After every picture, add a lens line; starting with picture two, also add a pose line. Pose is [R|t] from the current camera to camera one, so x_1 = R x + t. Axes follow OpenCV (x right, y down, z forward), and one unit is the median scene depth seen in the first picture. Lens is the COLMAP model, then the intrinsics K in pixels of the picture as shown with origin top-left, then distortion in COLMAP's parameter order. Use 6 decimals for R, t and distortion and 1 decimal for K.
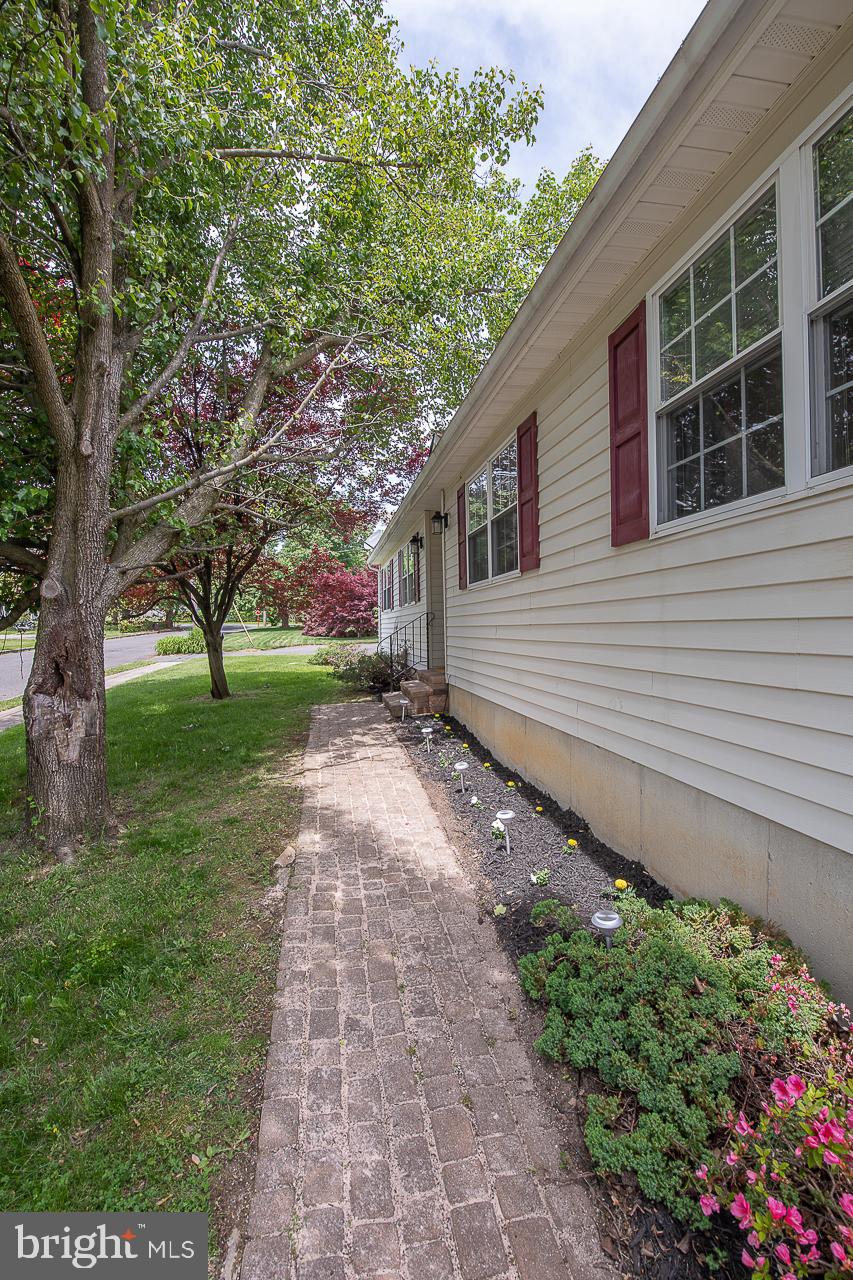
lens RADIAL K [[577.1, 0, 426.5], [0, 577.1, 640.0], [0, 0, 1]] dist [-0.012298, -0.000641]
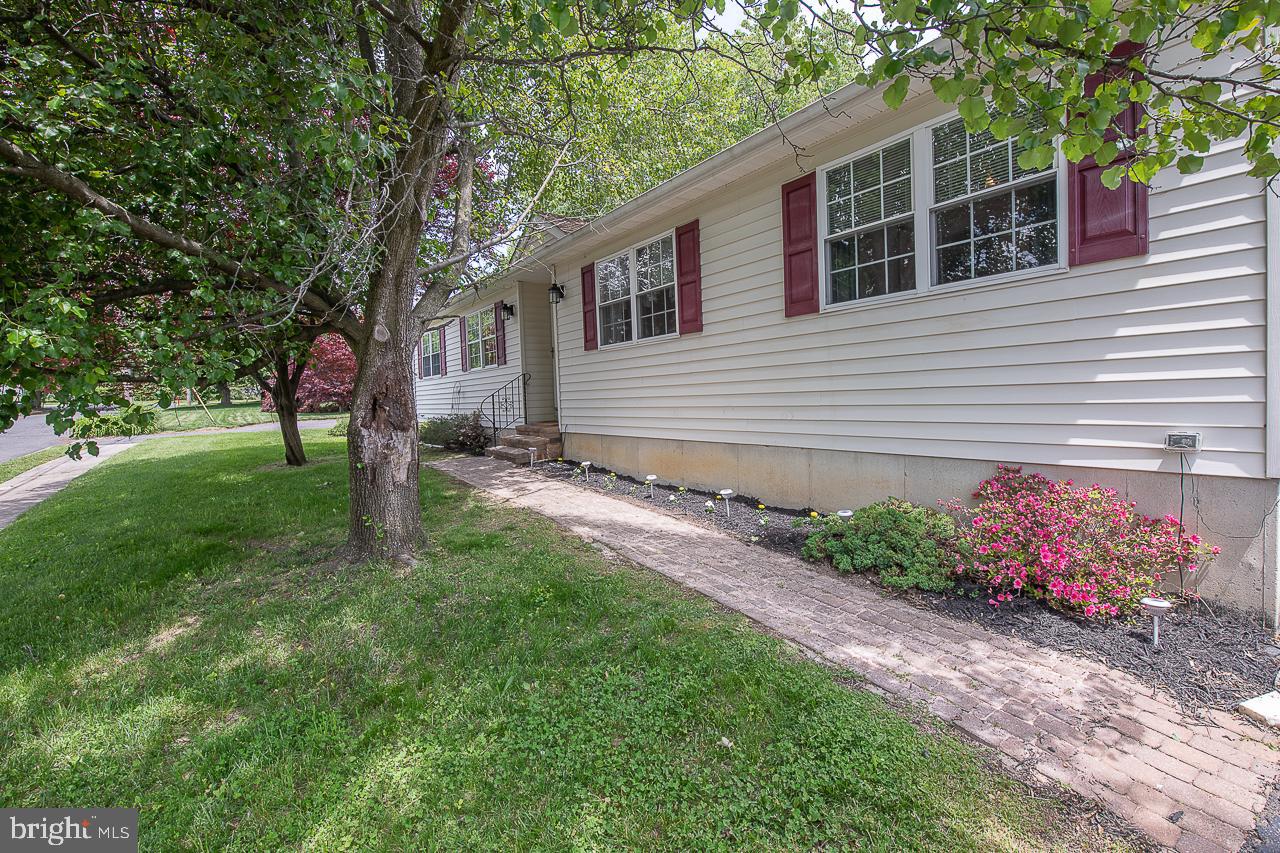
lens RADIAL K [[577.1, 0, 640.0], [0, 577.1, 426.5], [0, 0, 1]] dist [-0.012298, -0.000641]
pose [[0.906968, -0.036945, 0.419577, -0.808238], [0.028838, 0.999255, 0.025650, 0.099364], [-0.420212, -0.011164, 0.907357, -0.323446]]
